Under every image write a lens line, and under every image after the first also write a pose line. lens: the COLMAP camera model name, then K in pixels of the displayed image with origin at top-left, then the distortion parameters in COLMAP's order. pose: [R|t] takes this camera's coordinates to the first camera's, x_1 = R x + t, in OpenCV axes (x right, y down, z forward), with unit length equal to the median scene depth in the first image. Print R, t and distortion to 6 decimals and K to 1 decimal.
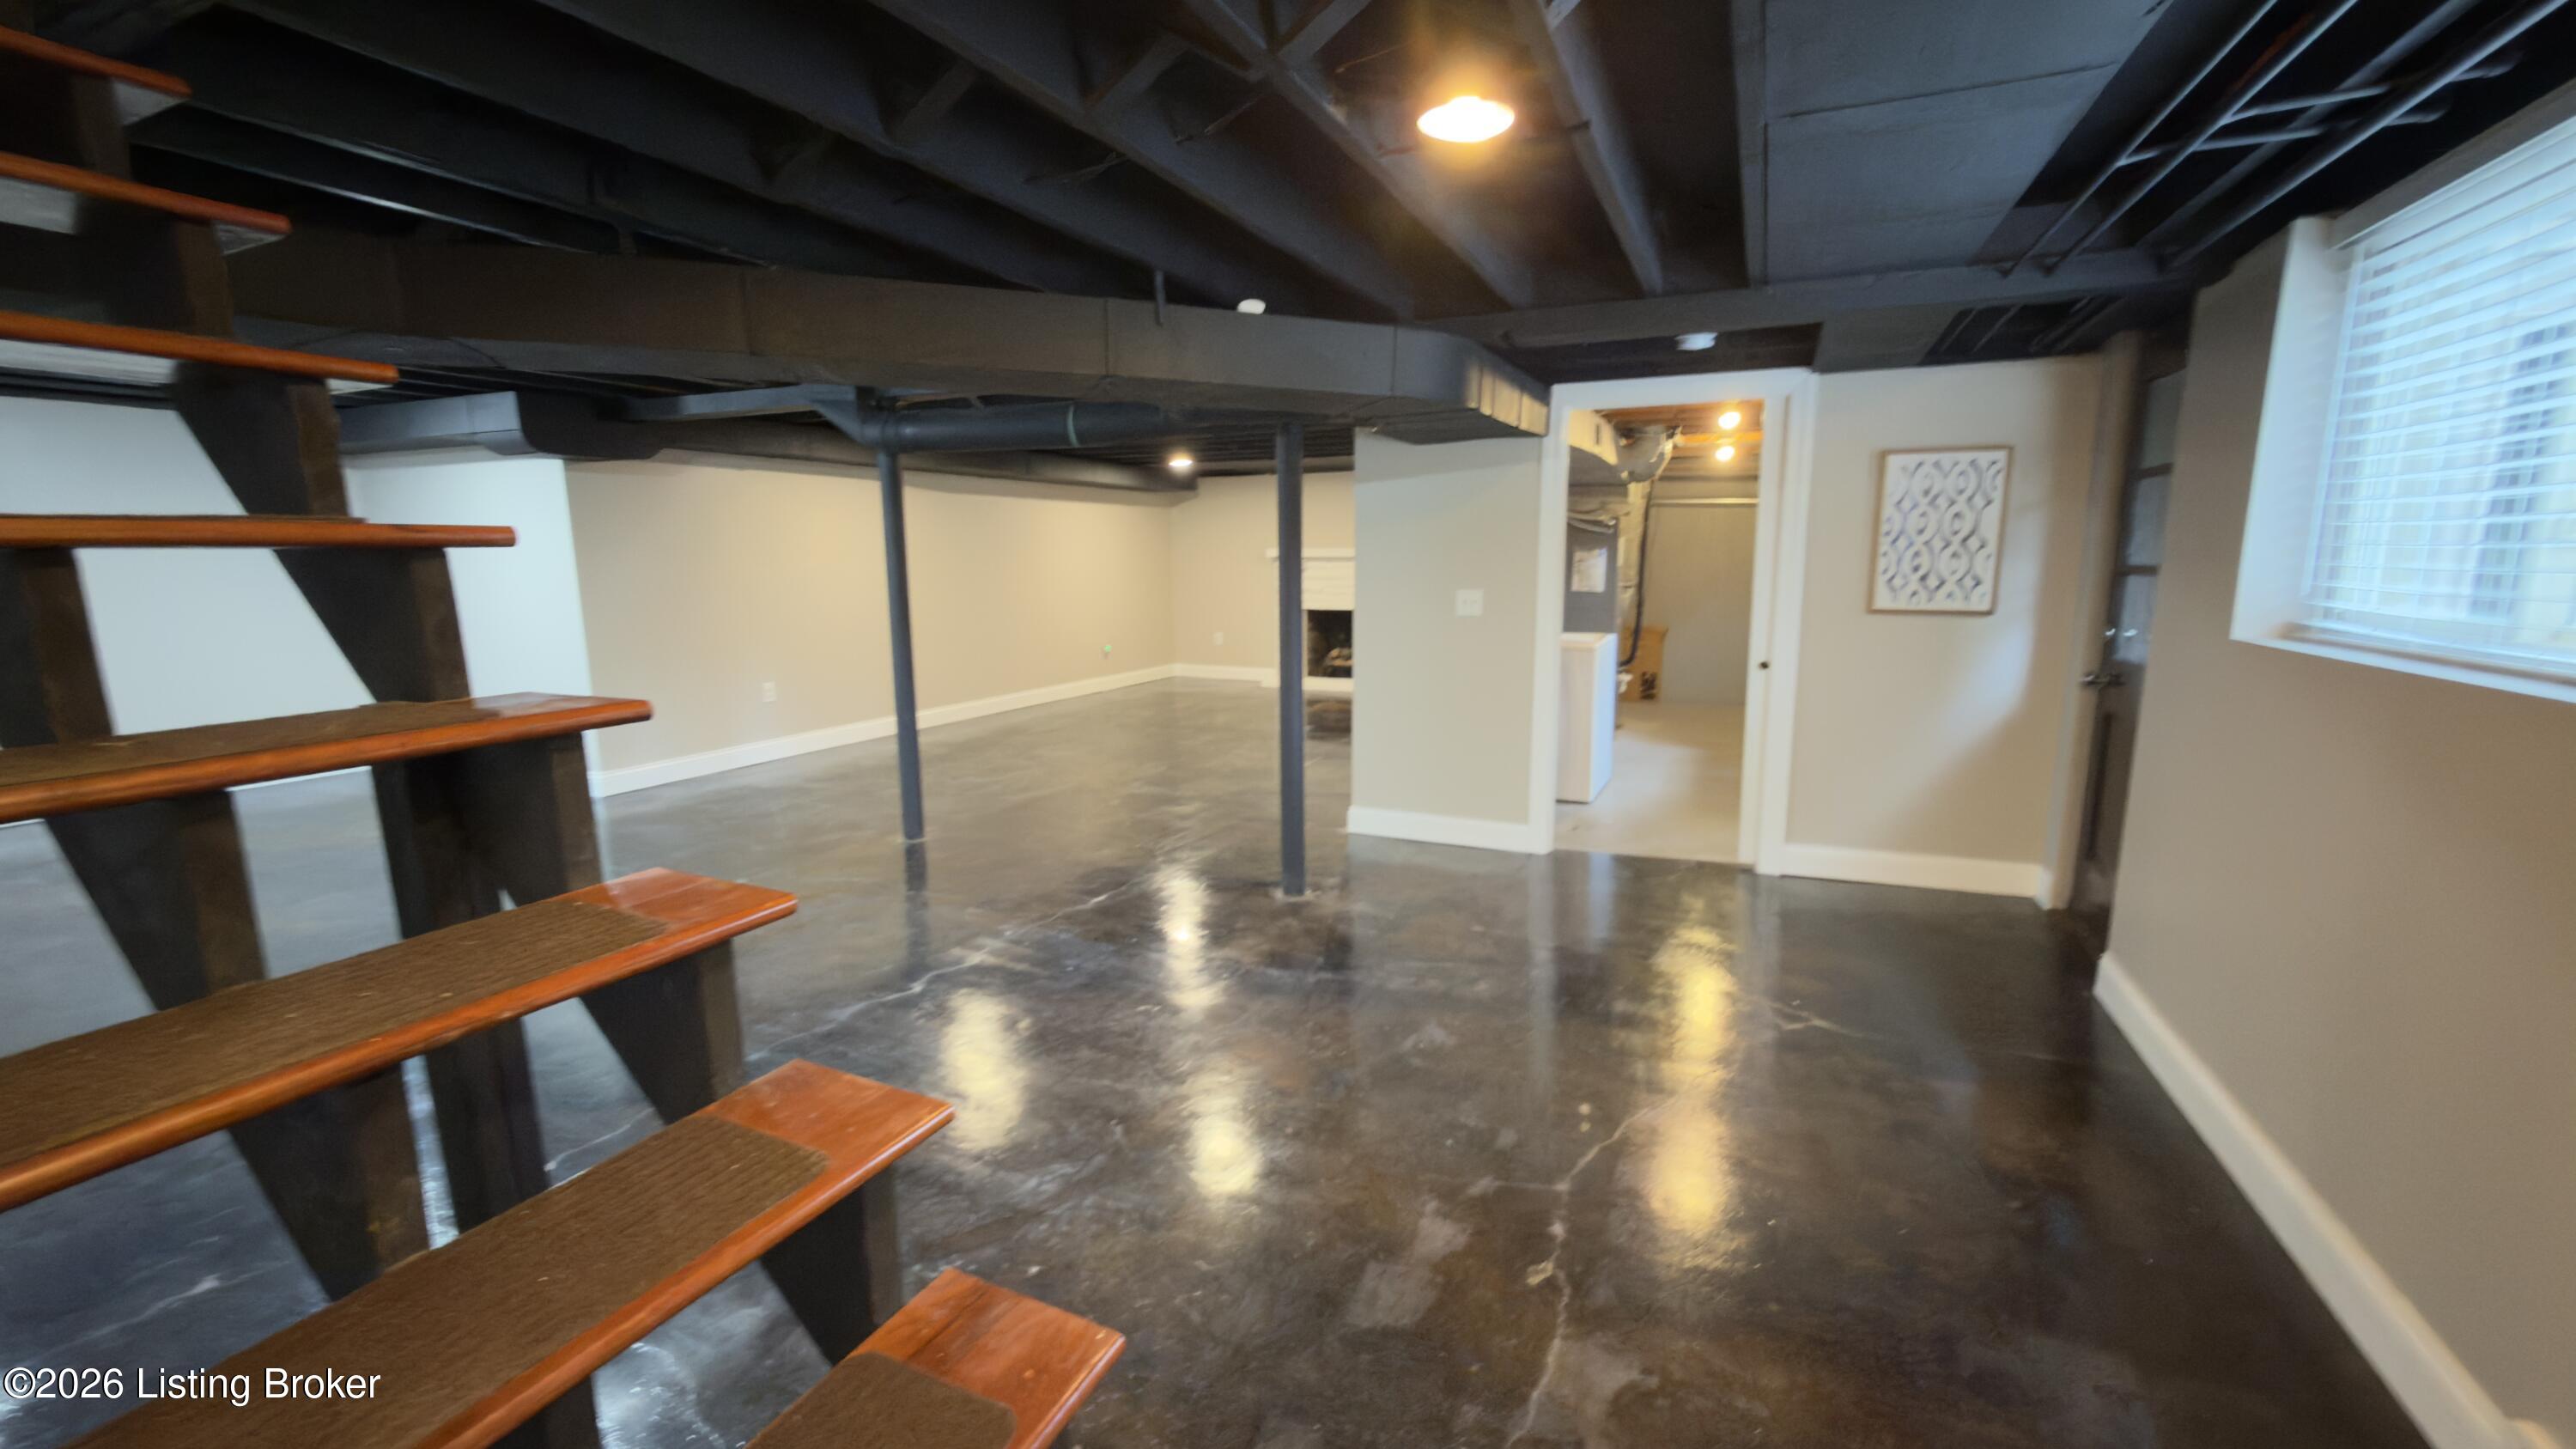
lens RADIAL K [[1025.9, 0, 1292.4], [0, 1025.9, 730.6], [0, 0, 1]] dist [0.001669, -0.000118]
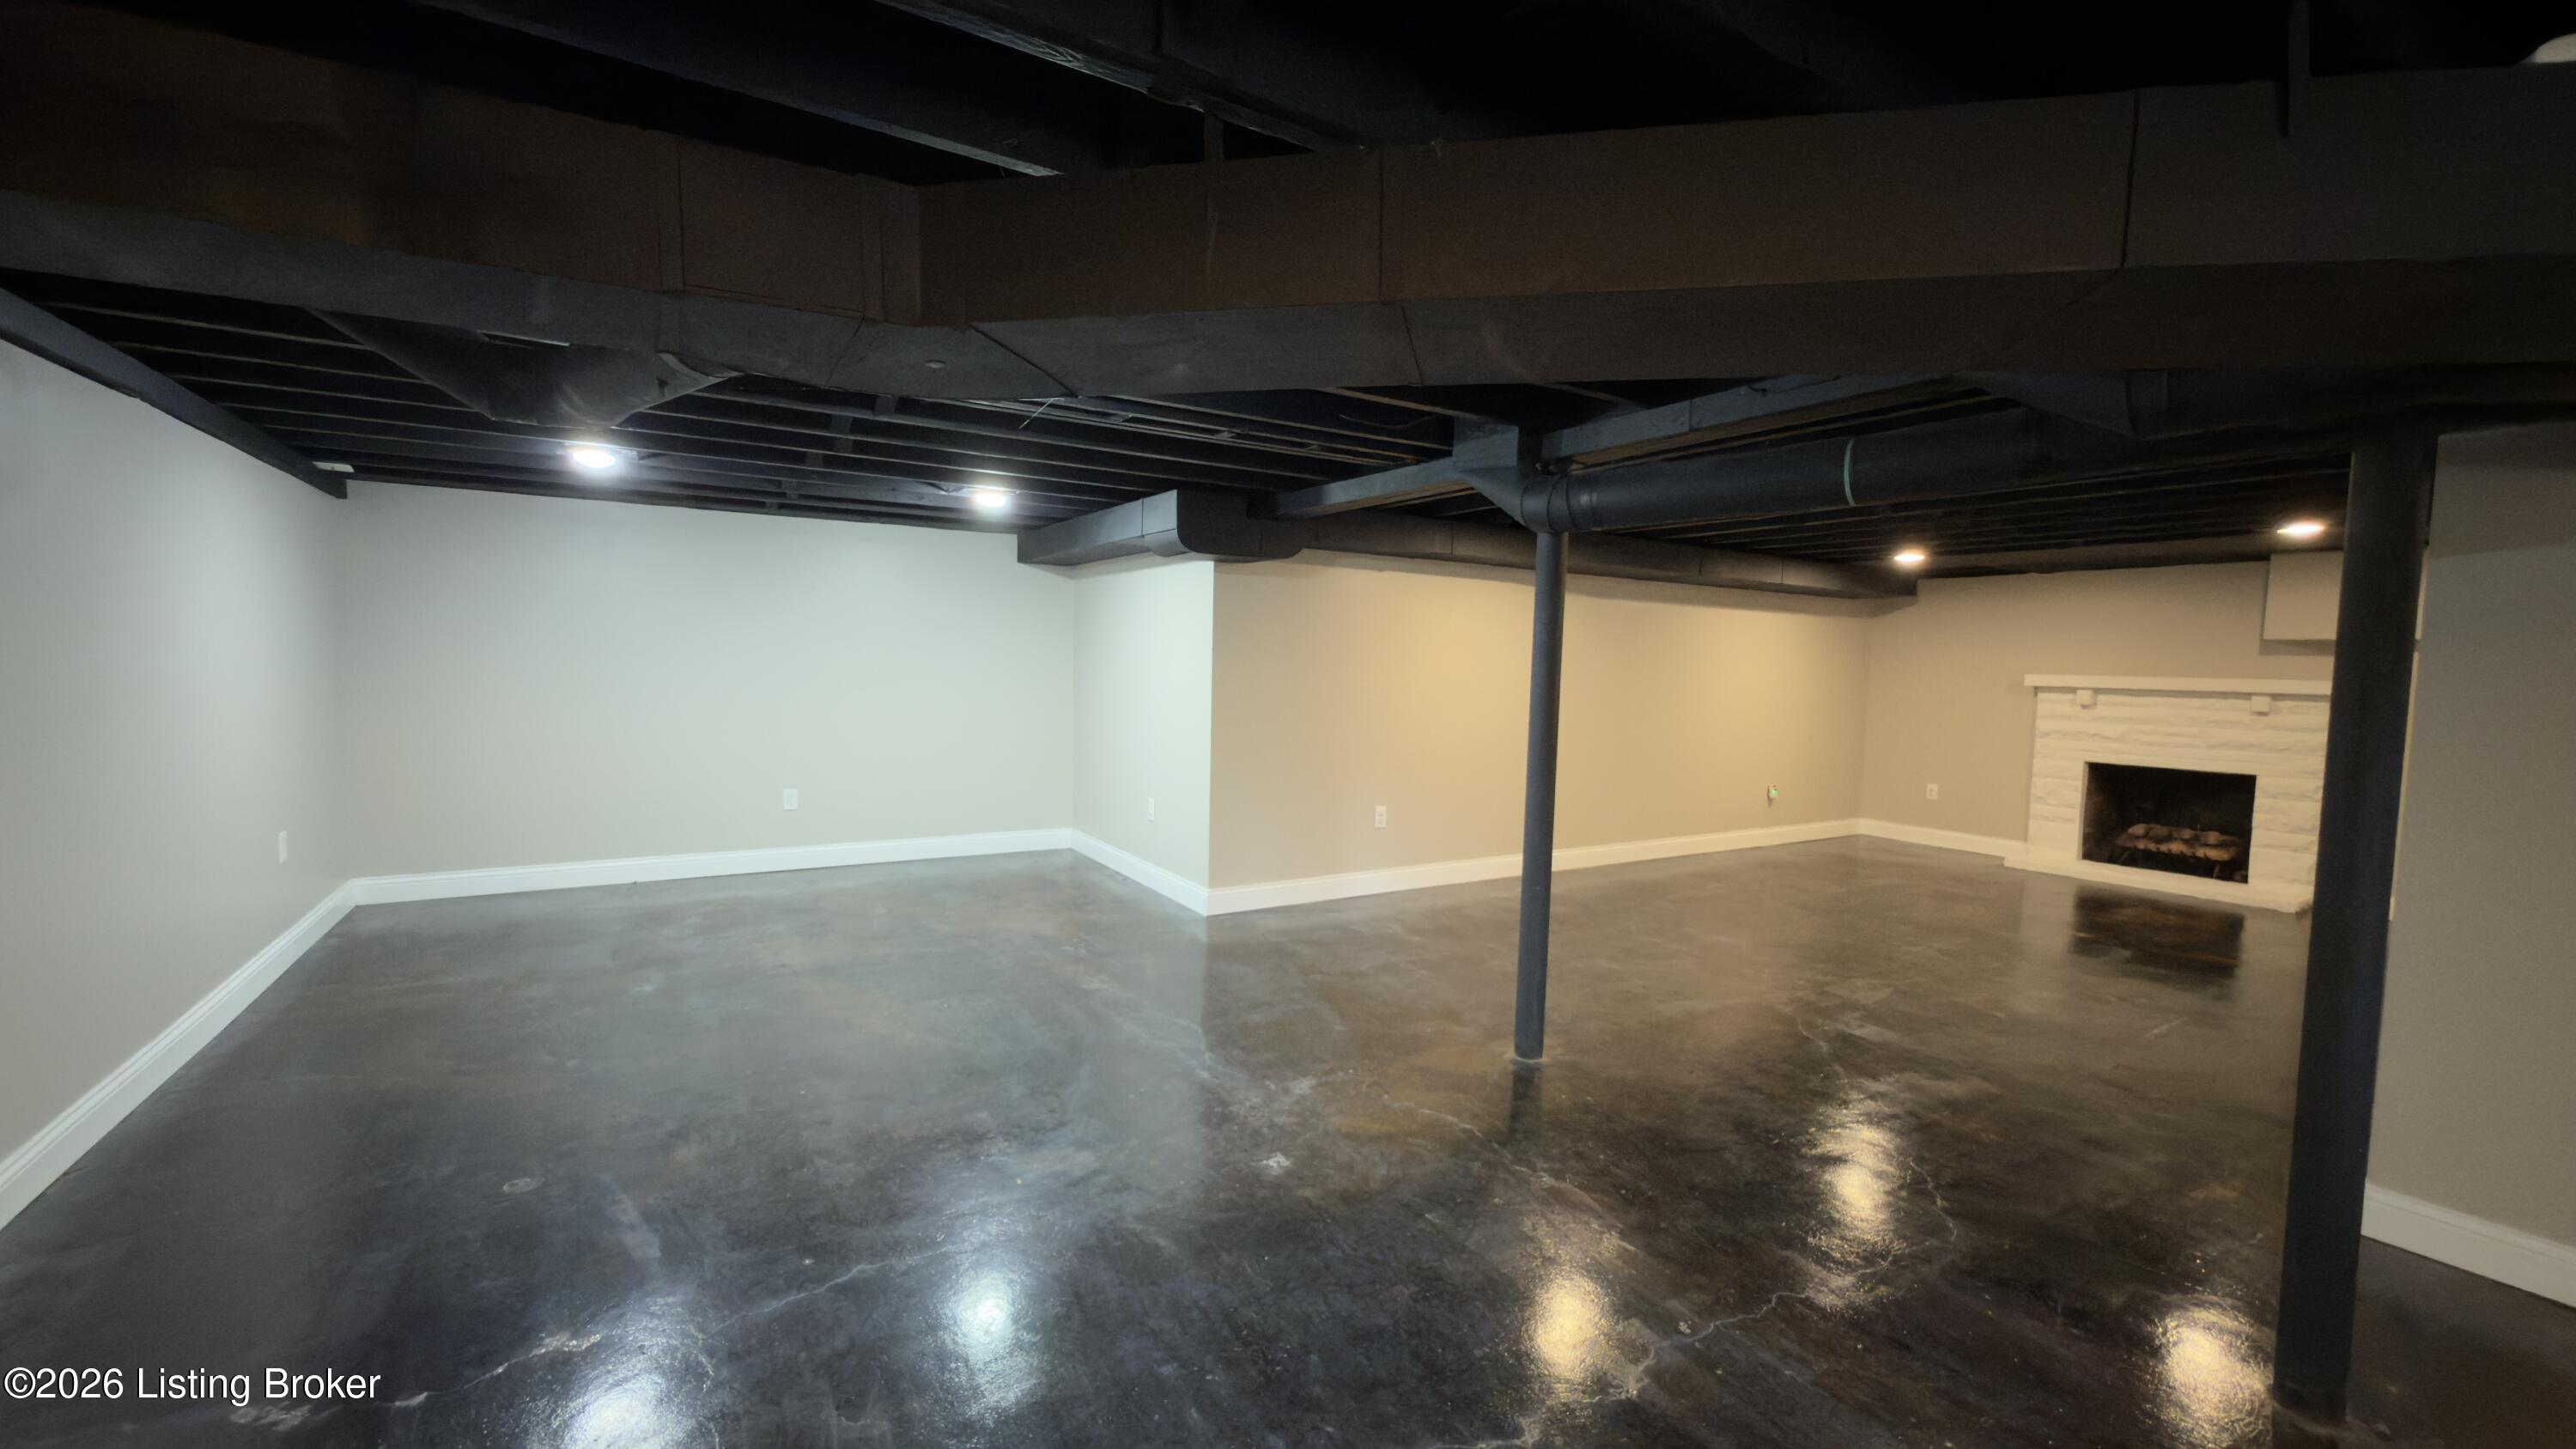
lens RADIAL K [[1025.9, 0, 1281.5], [0, 1025.9, 730.5], [0, 0, 1]] dist [0.001669, -0.000118]
pose [[0.832377, 0.060409, -0.550908, -0.121594], [-0.121380, 0.989779, -0.074863, -0.044243], [0.540755, 0.129184, 0.831202, 0.259315]]
